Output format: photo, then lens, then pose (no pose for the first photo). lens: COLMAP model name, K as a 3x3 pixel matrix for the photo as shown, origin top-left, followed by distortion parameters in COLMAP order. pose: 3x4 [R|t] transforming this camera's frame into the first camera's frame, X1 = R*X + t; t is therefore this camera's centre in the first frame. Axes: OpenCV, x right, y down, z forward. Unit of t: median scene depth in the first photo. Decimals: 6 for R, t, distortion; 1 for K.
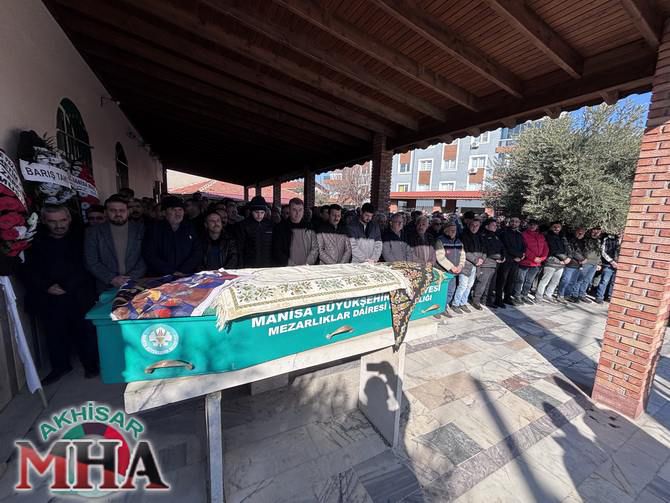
lens RADIAL K [[268.7, 0, 334.1], [0, 268.7, 249.2], [0, 0, 1]] dist [0.000284, -0.001068]
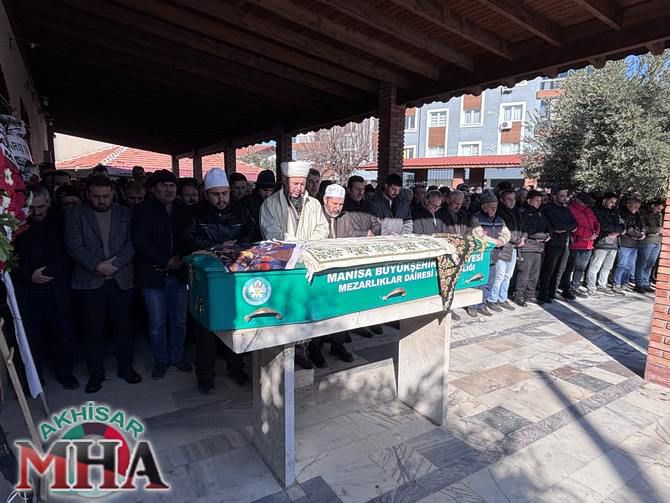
lens RADIAL K [[413.4, 0, 331.9], [0, 413.4, 247.9], [0, 0, 1]] dist [0.022166, -0.028973]
pose [[0.996741, -0.037654, 0.071344, -0.211371], [0.037865, 0.999282, -0.001615, 0.078121], [-0.071232, 0.004311, 0.997450, -0.376302]]
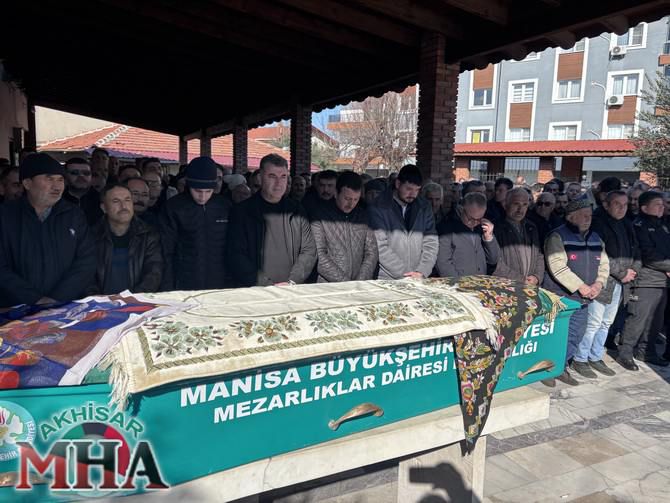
lens RADIAL K [[506.9, 0, 334.6], [0, 506.9, 246.3], [0, 0, 1]] dist [0.027017, -0.031968]
pose [[0.999580, -0.005956, -0.028353, 0.007518], [0.005575, 0.999893, -0.013509, 0.000882], [0.028430, 0.013345, 0.999507, 0.022567]]
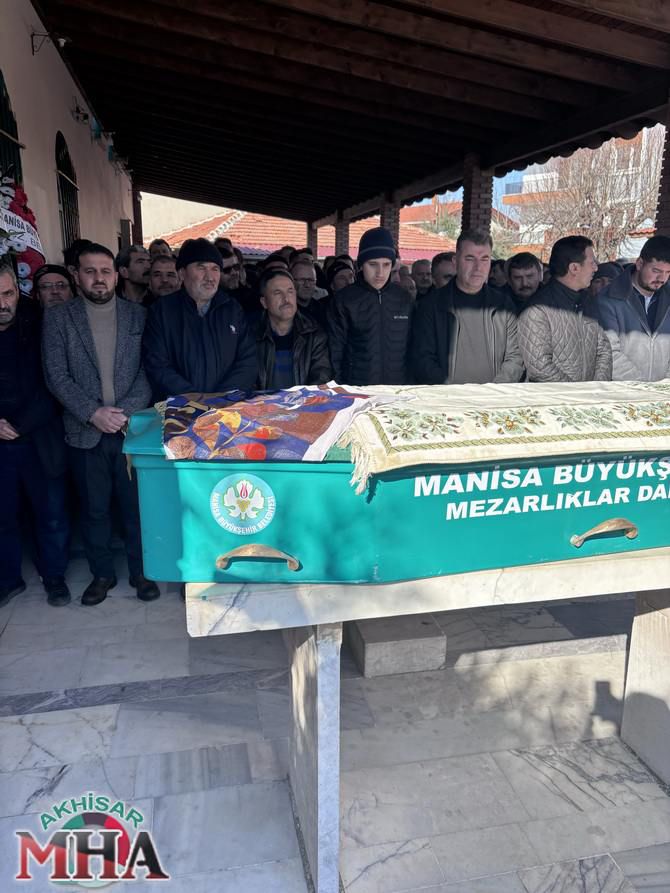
lens RADIAL K [[675.6, 0, 330.4], [0, 675.6, 444.6], [0, 0, 1]] dist [0.027017, -0.031968]
pose [[0.961504, 0.034252, -0.272648, -0.068003], [-0.008689, 0.995494, 0.094420, 0.047690], [0.274654, -0.088417, 0.957469, -0.079203]]
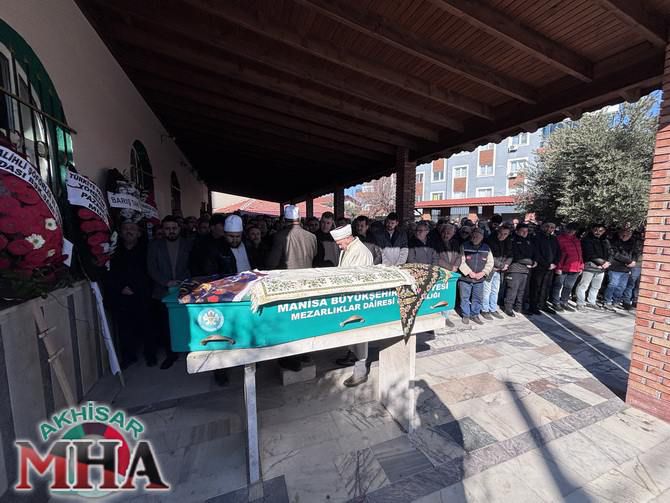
lens RADIAL K [[268.7, 0, 333.9], [0, 268.7, 249.2], [0, 0, 1]] dist [0.000284, -0.001068]
pose [[0.991385, -0.028679, -0.127800, 0.067174], [0.022670, 0.998579, -0.048227, 0.031121], [0.129001, 0.044914, 0.990627, -0.126865]]
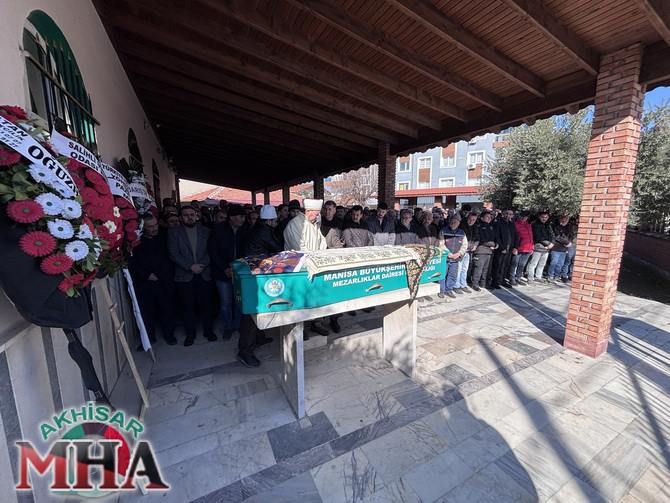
lens RADIAL K [[268.7, 0, 334.8], [0, 268.7, 248.8], [0, 0, 1]] dist [0.000284, -0.001068]
pose [[0.999089, -0.042011, -0.007467, -0.115502], [0.041971, 0.999104, -0.005395, 0.057013], [0.007686, 0.005076, 0.999958, -0.327027]]
